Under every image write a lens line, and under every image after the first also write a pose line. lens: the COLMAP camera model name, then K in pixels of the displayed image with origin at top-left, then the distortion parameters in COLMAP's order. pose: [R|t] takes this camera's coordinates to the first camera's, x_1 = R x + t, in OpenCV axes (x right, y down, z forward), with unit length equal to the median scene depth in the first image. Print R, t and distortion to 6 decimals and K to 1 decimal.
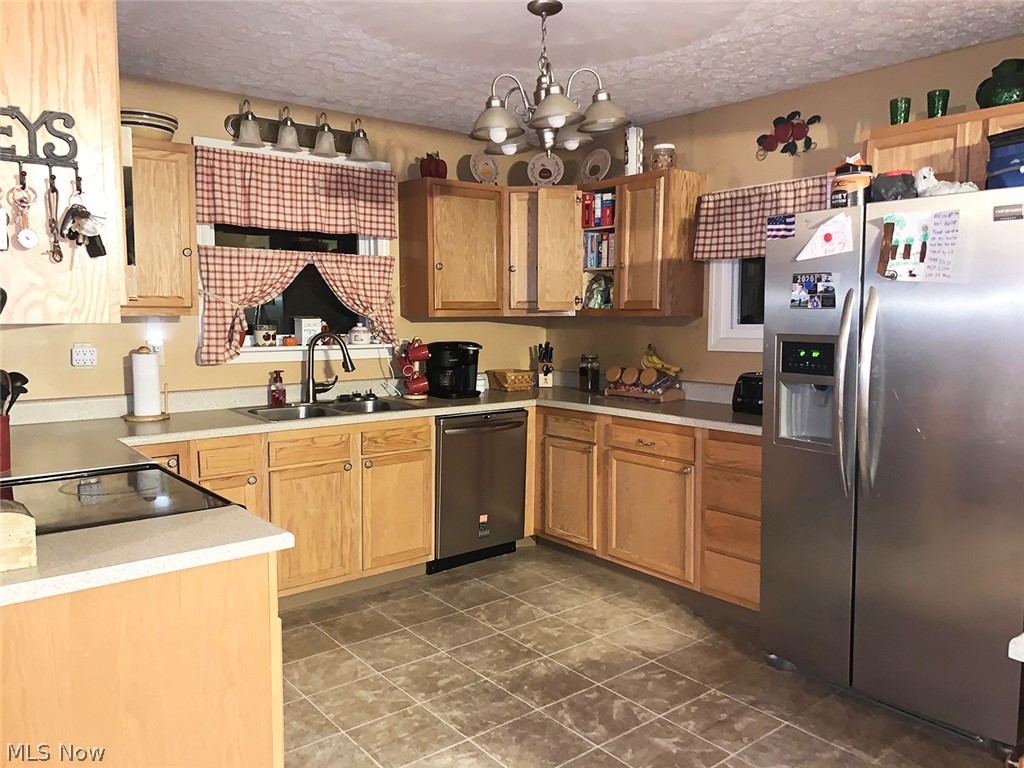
lens RADIAL K [[782.3, 0, 511.7], [0, 782.3, 385.2], [0, 0, 1]] dist [0.034934, -0.036494]
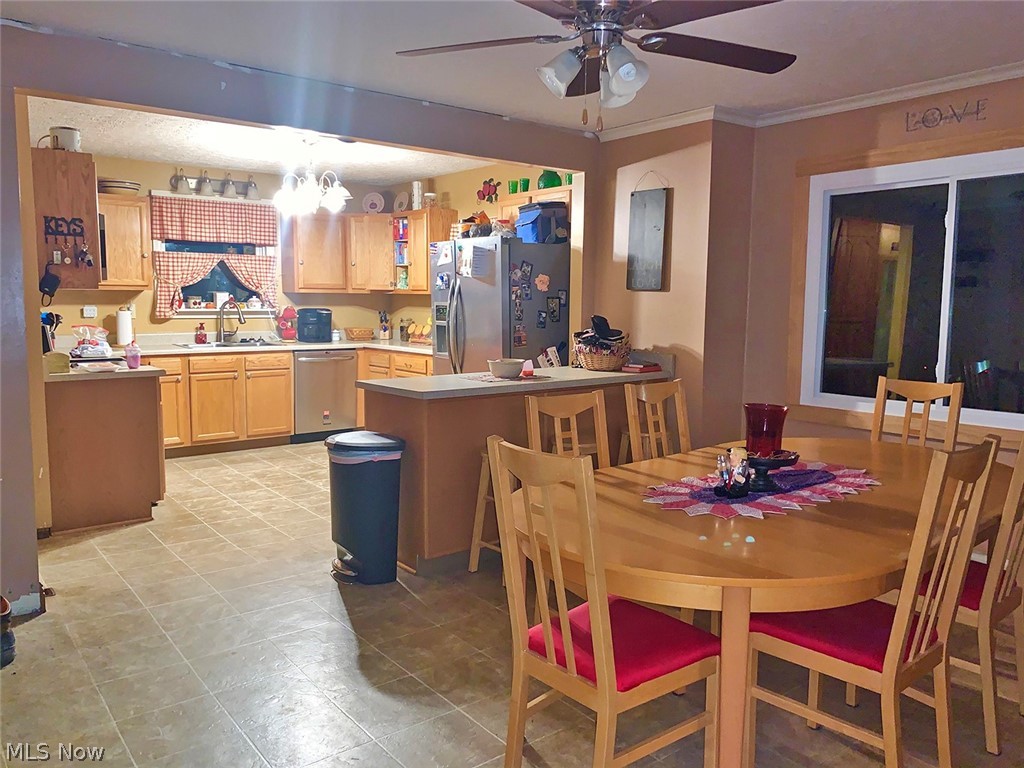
lens RADIAL K [[782.3, 0, 511.9], [0, 782.3, 381.8], [0, 0, 1]] dist [0.034934, -0.036494]
pose [[0.999840, 0.010600, -0.014435, 0.420801], [-0.010343, 0.999788, 0.017799, 0.075186], [0.014621, -0.017647, 0.999737, -0.740978]]
